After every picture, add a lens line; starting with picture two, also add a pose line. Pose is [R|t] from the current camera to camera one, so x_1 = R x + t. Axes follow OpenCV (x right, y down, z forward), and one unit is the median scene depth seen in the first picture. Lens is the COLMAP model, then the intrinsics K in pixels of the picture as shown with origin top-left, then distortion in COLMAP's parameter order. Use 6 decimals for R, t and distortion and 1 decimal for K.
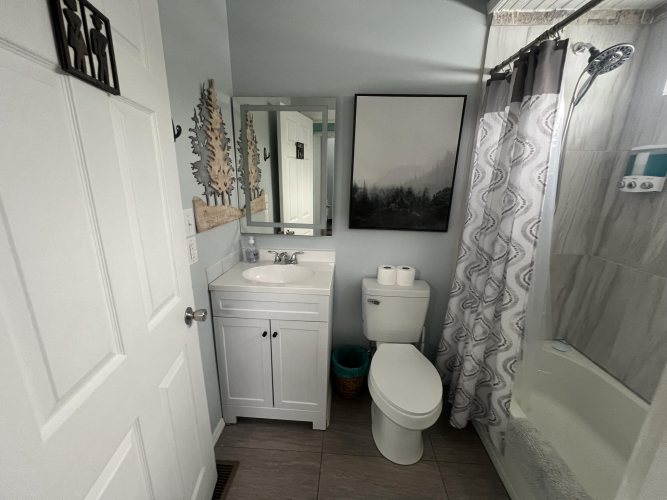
lens RADIAL K [[266.7, 0, 332.9], [0, 266.7, 248.9], [0, 0, 1]] dist [-0.000142, -0.000063]
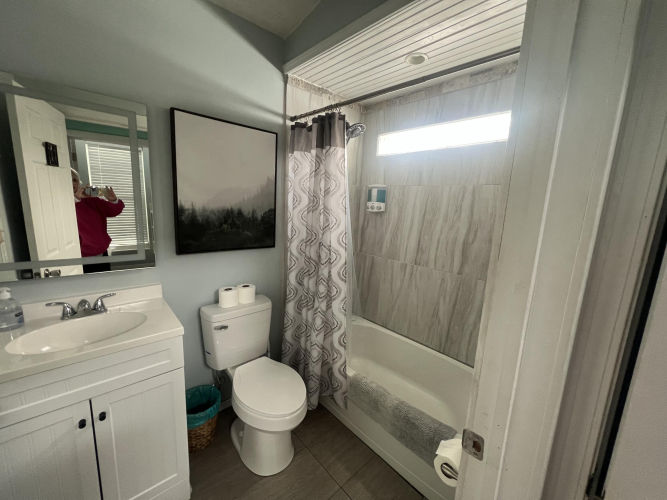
lens RADIAL K [[266.7, 0, 333.3], [0, 266.7, 249.5], [0, 0, 1]] dist [-0.000142, -0.000063]
pose [[0.696478, -0.110789, 0.708974, -0.232766], [0.152448, 0.988300, 0.004678, -0.023276], [-0.701198, 0.104823, 0.705219, 0.026973]]
